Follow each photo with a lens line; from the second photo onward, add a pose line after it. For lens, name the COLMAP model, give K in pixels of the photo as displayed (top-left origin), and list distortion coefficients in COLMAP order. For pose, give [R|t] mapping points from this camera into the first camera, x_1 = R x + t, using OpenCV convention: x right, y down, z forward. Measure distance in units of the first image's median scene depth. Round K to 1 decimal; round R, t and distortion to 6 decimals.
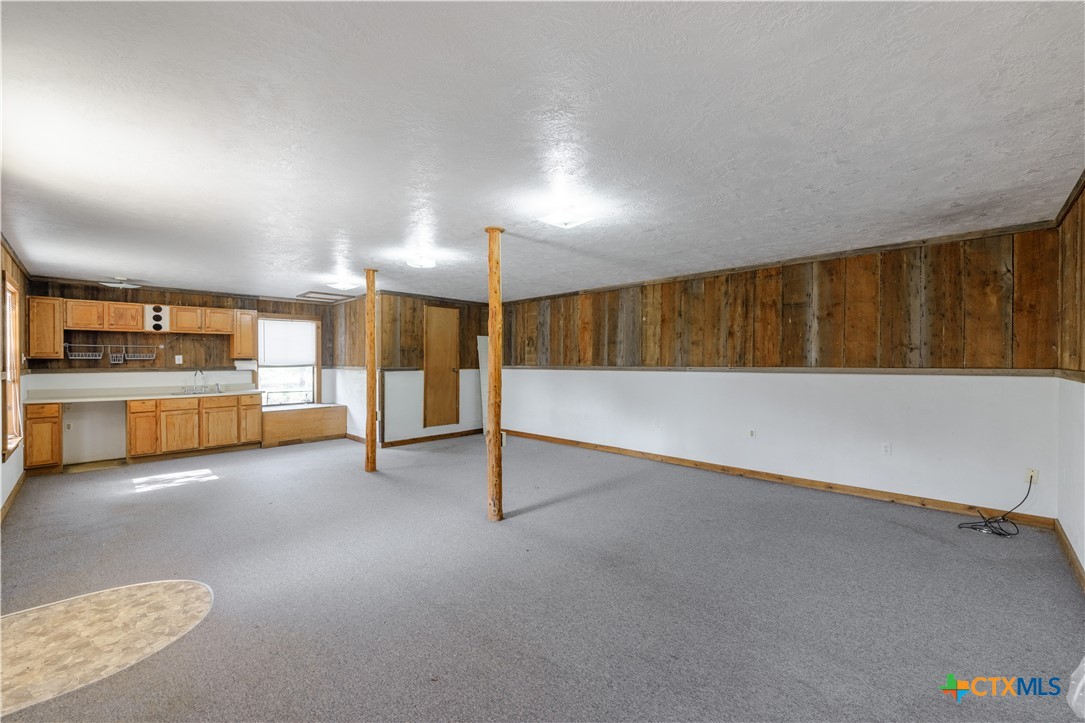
lens RADIAL K [[438.5, 0, 539.9], [0, 438.5, 363.0], [0, 0, 1]] dist [0.000426, -0.001426]
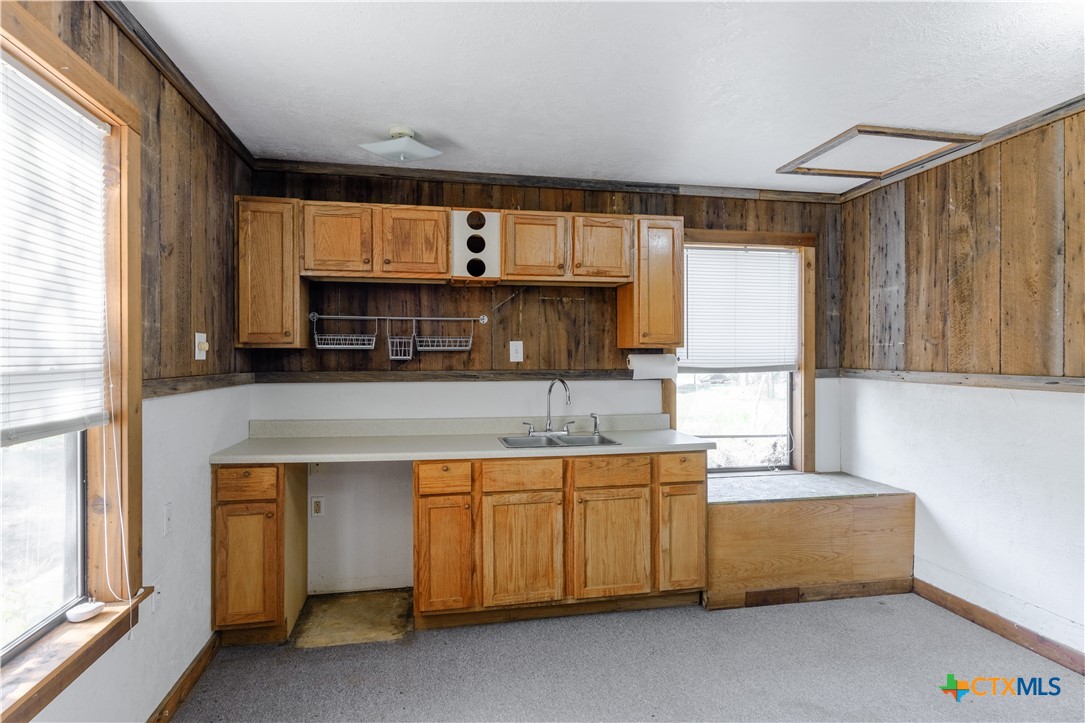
lens RADIAL K [[615.4, 0, 544.6], [0, 615.4, 359.5], [0, 0, 1]] dist [0.008902, 0.000516]
pose [[0.823303, 0.002353, -0.567597, -0.457697], [-0.004443, 0.999987, -0.002298, 0.000715], [0.567585, 0.004414, 0.823303, 0.522450]]
